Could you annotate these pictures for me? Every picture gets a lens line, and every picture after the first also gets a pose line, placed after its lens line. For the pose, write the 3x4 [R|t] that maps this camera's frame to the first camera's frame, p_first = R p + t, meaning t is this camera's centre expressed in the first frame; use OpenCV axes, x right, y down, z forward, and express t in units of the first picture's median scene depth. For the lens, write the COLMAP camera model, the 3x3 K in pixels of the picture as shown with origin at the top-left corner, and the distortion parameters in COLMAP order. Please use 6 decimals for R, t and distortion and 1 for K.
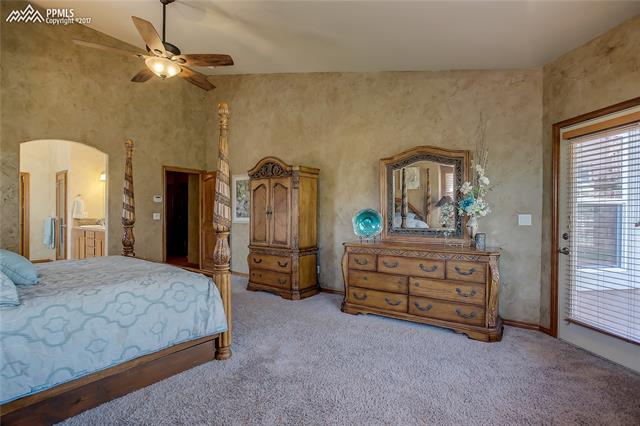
lens RADIAL K [[307.7, 0, 318.5], [0, 307.7, 213.9], [0, 0, 1]] dist [-0.052105, 0.026417]
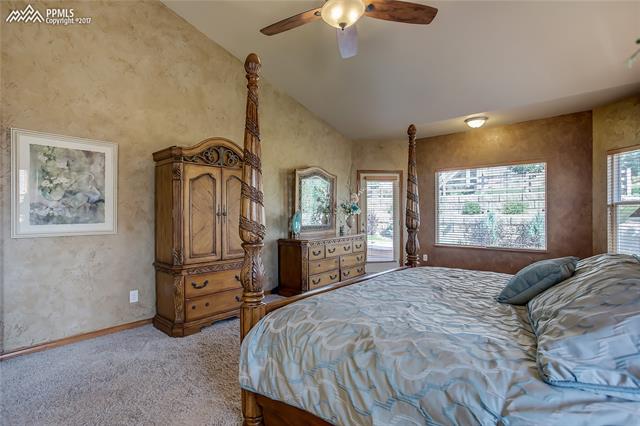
lens RADIAL K [[307.7, 0, 318.5], [0, 307.7, 213.9], [0, 0, 1]] dist [-0.052105, 0.026417]
pose [[0.096091, -0.005088, 0.995360, -0.869013], [0.003296, 0.999983, 0.004793, -0.006964], [-0.995367, 0.002820, 0.096106, 0.693266]]
